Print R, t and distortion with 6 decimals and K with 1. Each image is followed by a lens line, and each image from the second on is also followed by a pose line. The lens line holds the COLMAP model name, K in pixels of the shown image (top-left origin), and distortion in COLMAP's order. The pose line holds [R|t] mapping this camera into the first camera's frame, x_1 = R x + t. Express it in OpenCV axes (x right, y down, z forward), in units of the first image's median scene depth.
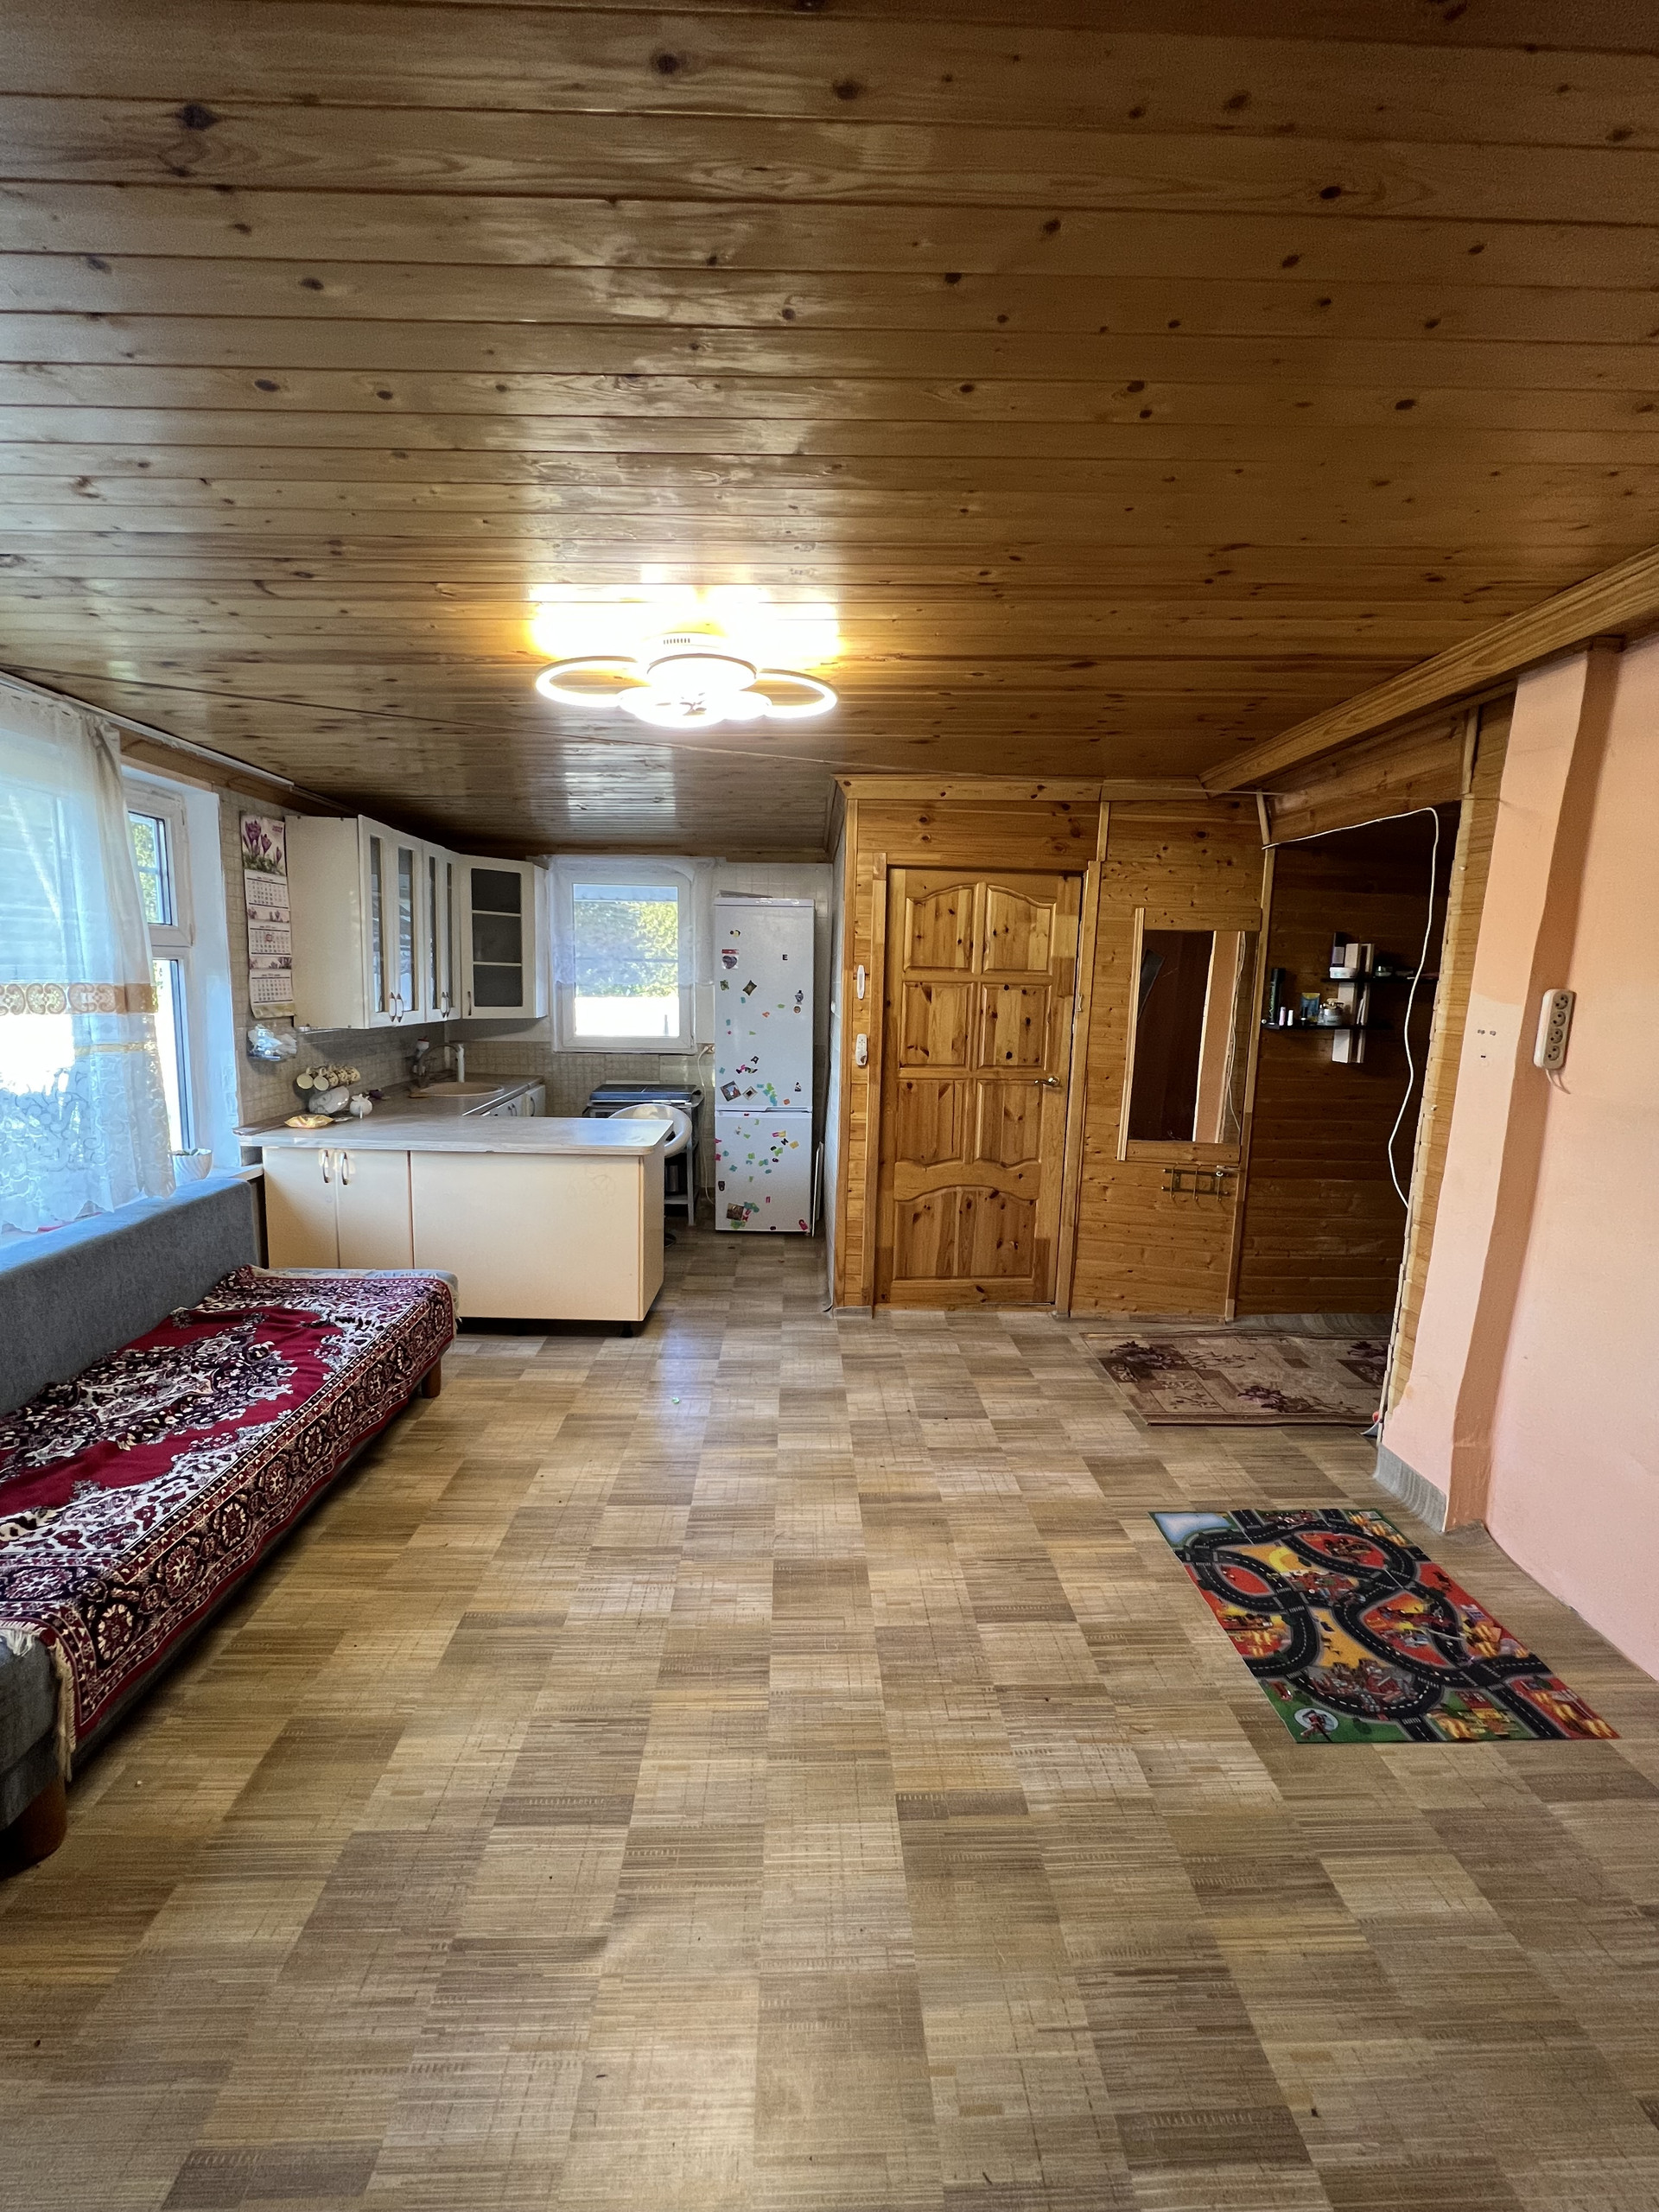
lens RADIAL K [[893.2, 0, 821.6], [0, 893.2, 1104.9], [0, 0, 1]] dist [-0.001681, -0.000094]
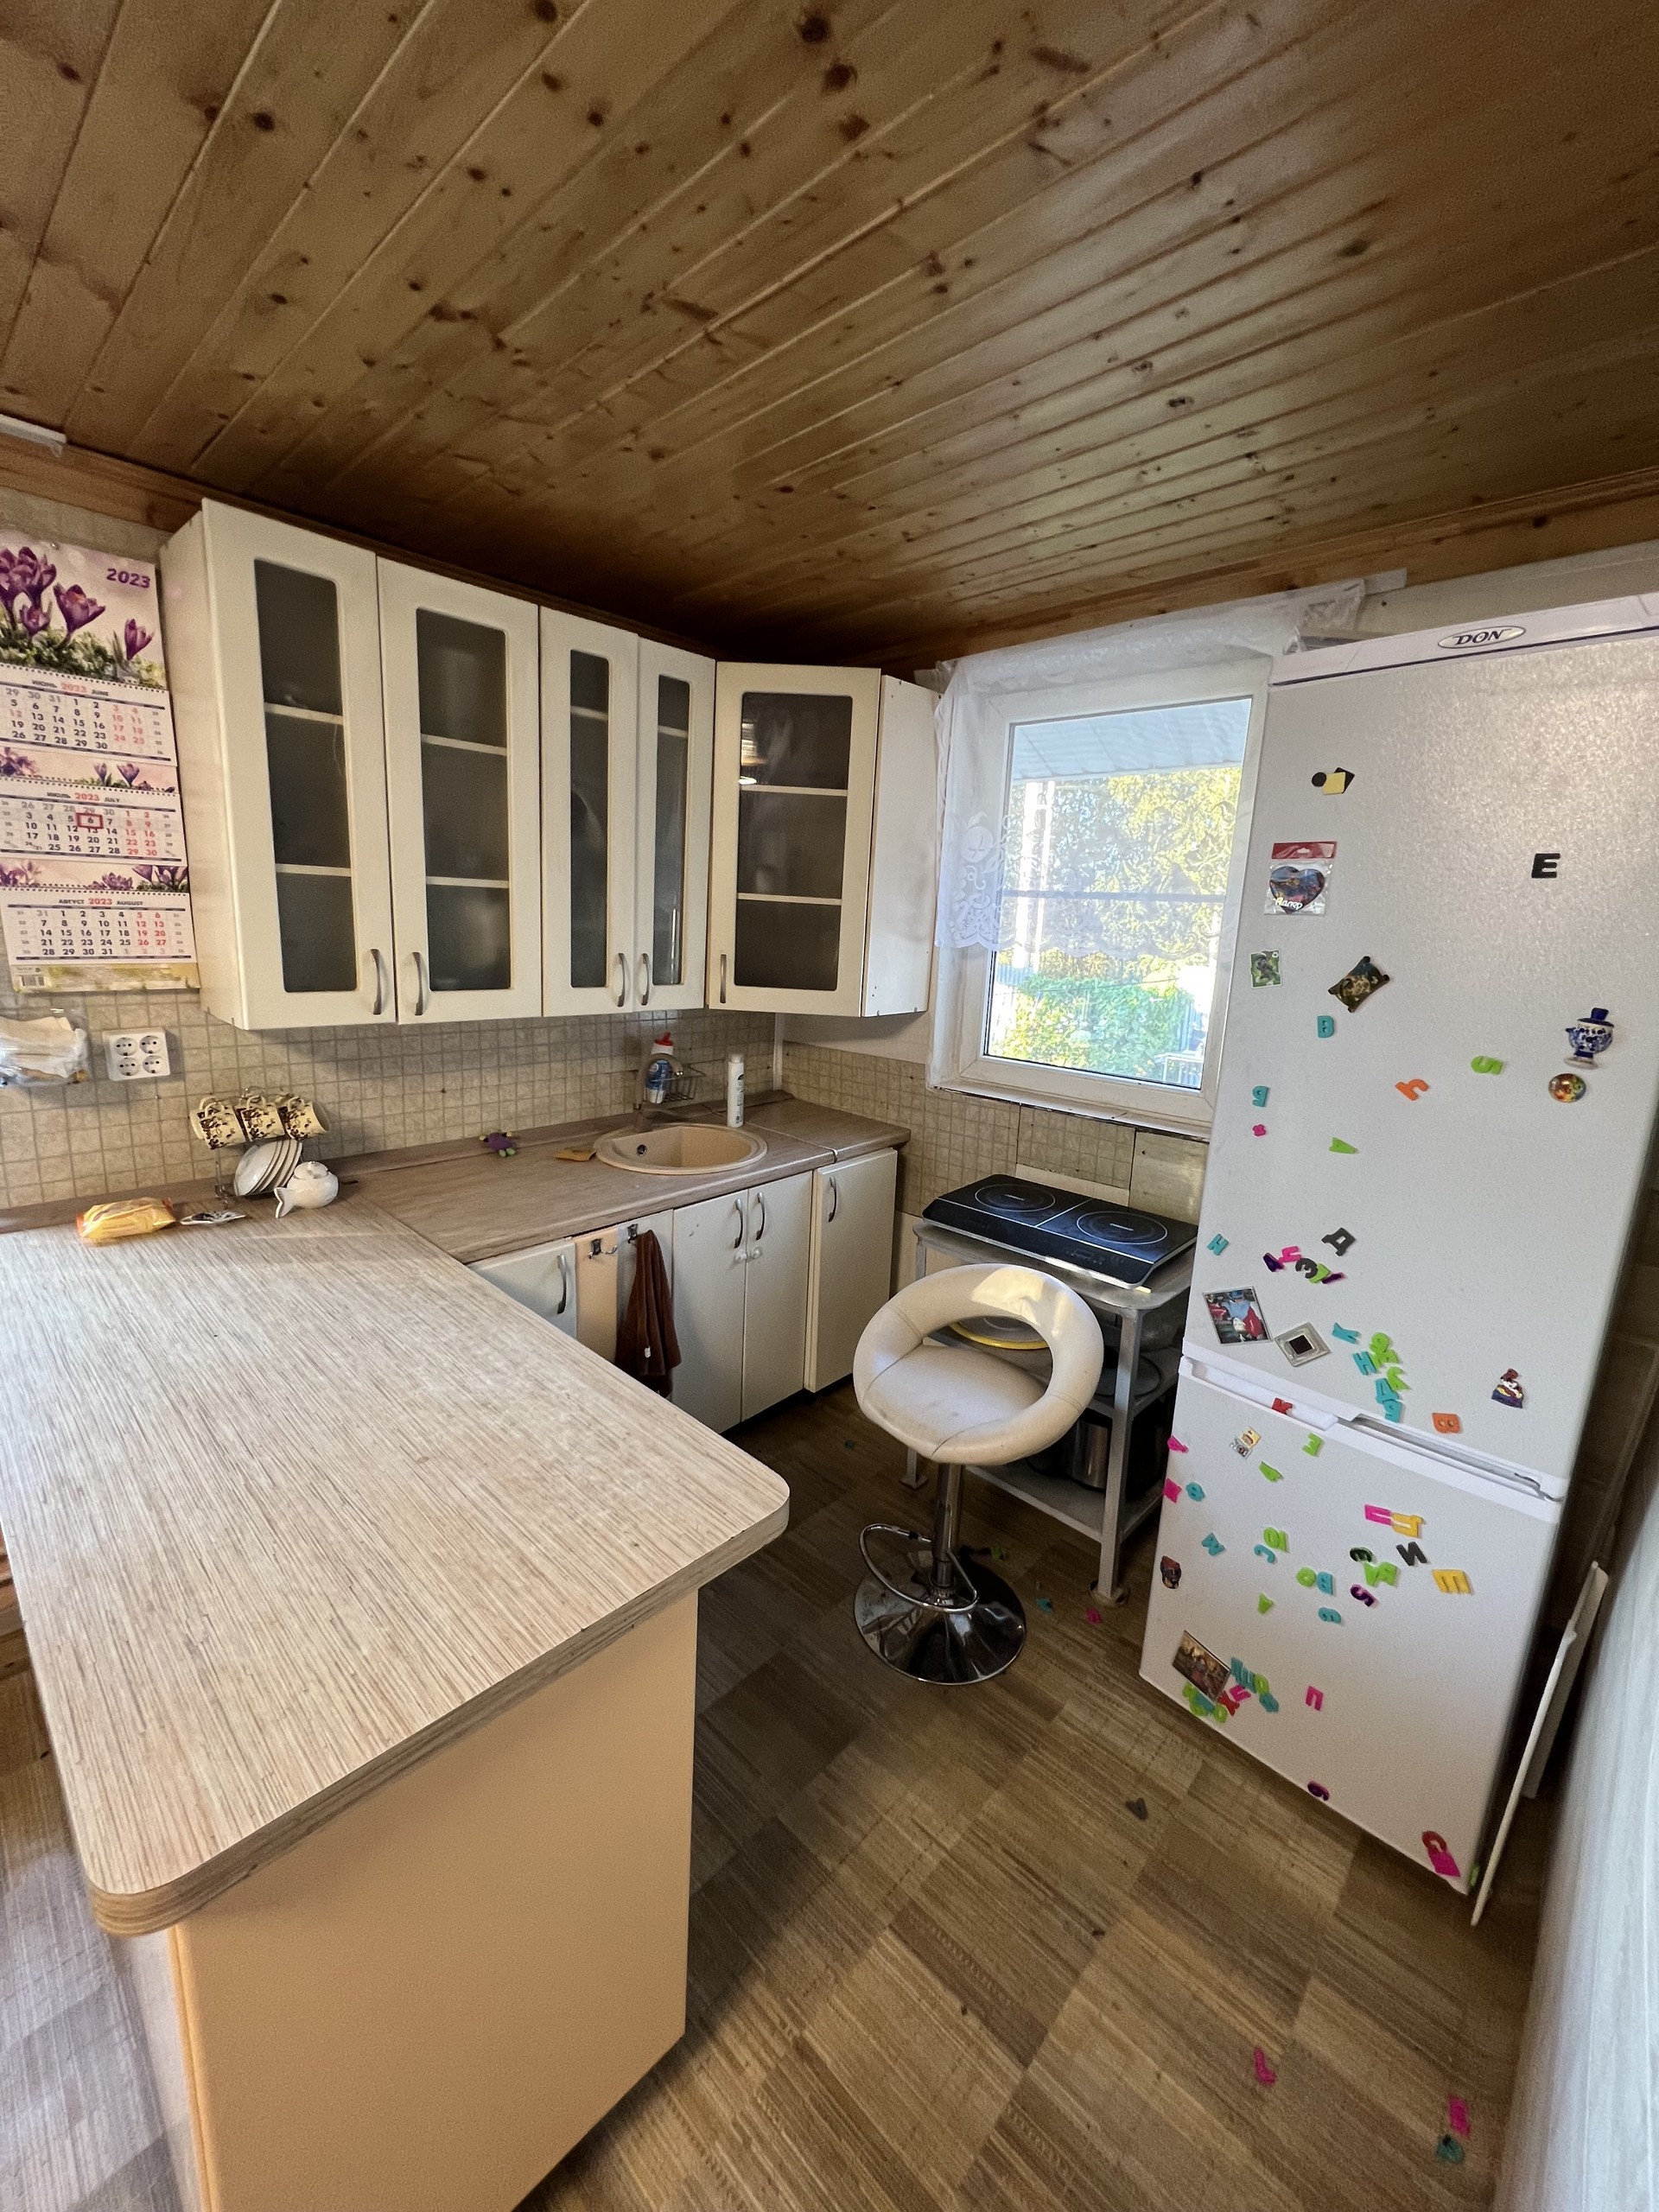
lens RADIAL K [[893.2, 0, 824.0], [0, 893.2, 1110.5], [0, 0, 1]] dist [-0.001681, -0.000094]
pose [[0.701998, 0.161583, -0.693606, -0.000397], [-0.129674, 0.986641, 0.098606, -0.096093], [0.700274, 0.020722, 0.713573, 0.676837]]
